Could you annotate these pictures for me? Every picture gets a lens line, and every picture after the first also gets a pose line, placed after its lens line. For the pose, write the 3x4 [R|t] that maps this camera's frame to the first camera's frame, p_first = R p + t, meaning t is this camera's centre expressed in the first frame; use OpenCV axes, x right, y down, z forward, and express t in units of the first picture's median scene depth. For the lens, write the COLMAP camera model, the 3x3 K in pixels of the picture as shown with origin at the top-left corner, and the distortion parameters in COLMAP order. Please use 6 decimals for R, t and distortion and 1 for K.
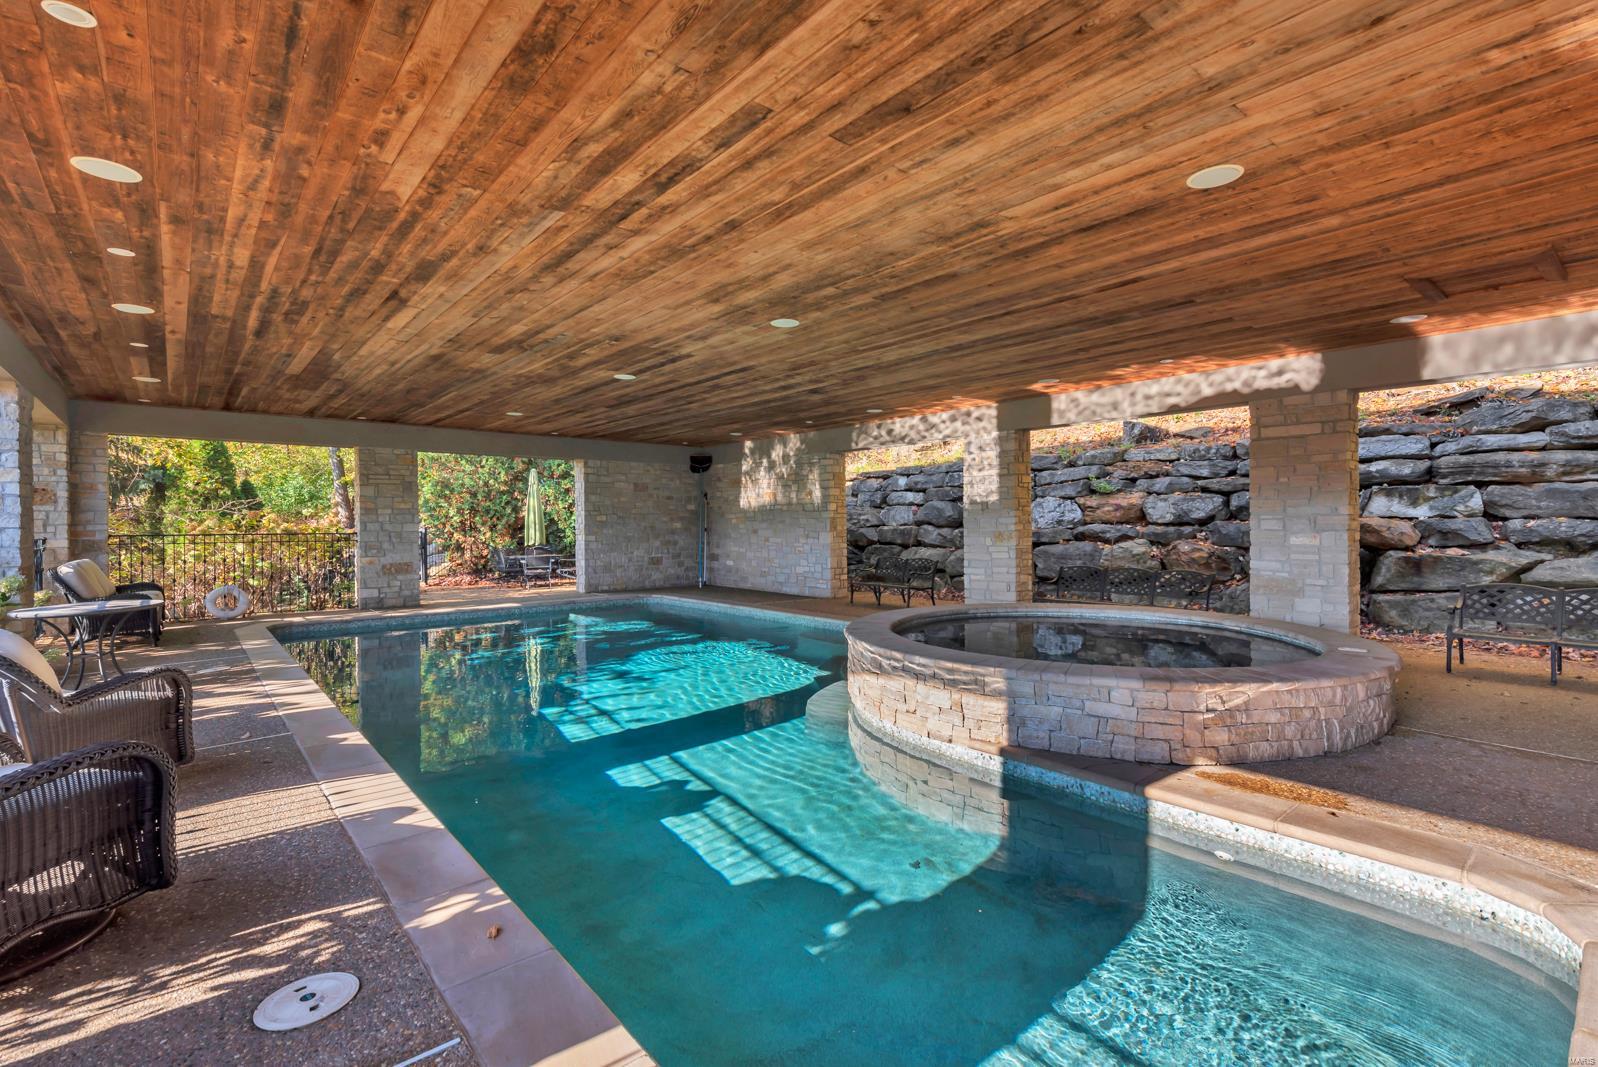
lens RADIAL K [[728.3, 0, 797.1], [0, 728.3, 525.6], [0, 0, 1]] dist [0.020169, -0.000584]
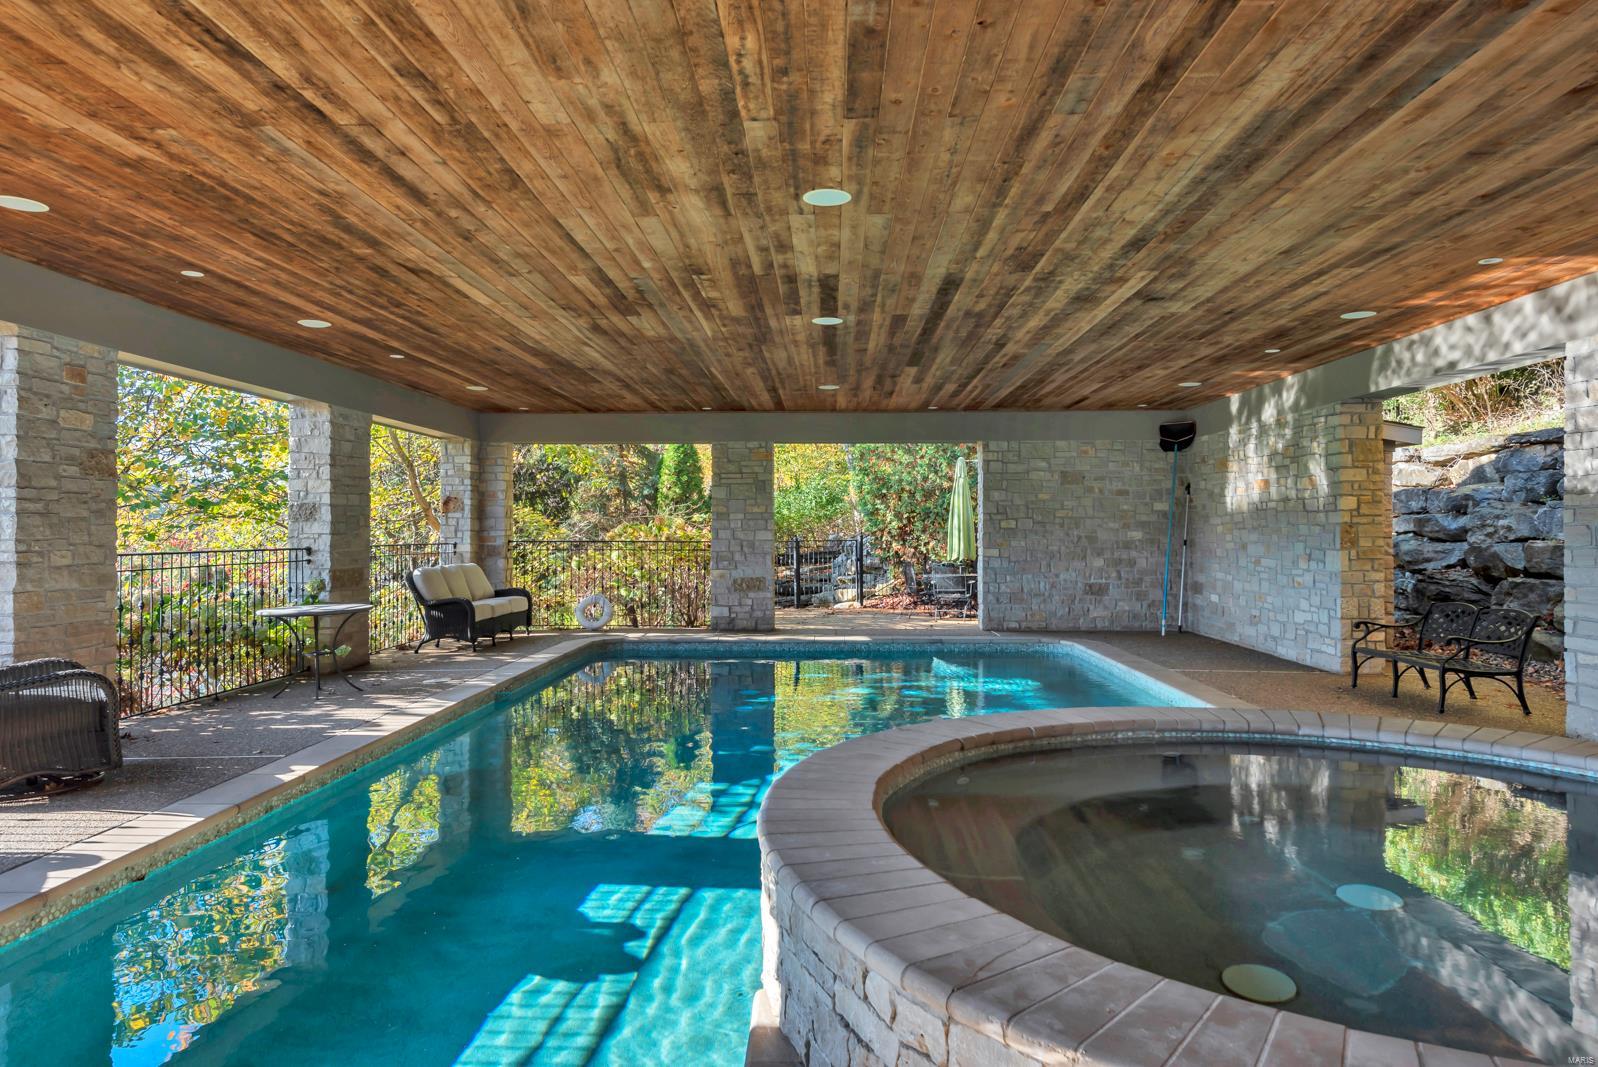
lens RADIAL K [[994.4, 0, 799.0], [0, 994.4, 533.5], [0, 0, 1]] dist [0.018328, -0.003194]
pose [[0.742271, 0.007424, -0.670059, 0.314272], [-0.006673, 0.999971, 0.003687, -0.005000], [0.670067, 0.001735, 0.742299, 0.238224]]
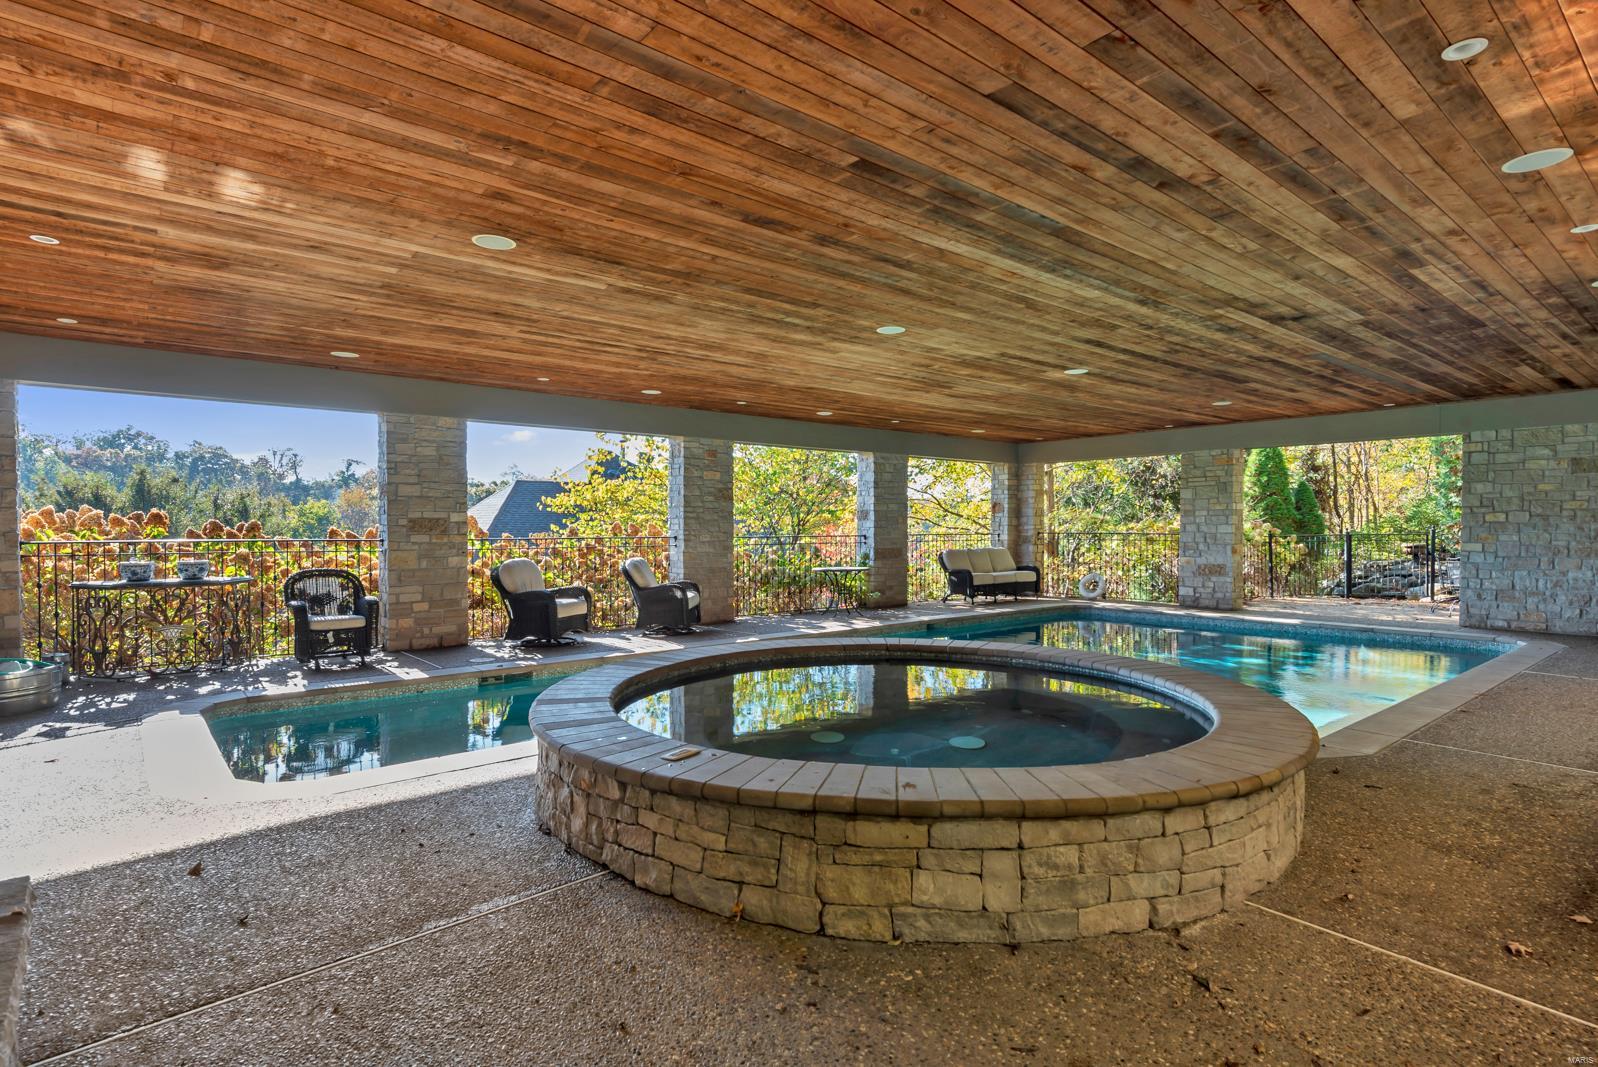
lens RADIAL K [[803.5, 0, 799.3], [0, 803.5, 541.0], [0, 0, 1]] dist [0.020220, -0.000094]
pose [[-0.008076, 0.024335, -0.999671, 0.683449], [-0.002542, 0.999700, 0.024356, -0.007615], [0.999964, 0.002738, -0.008012, 0.545212]]
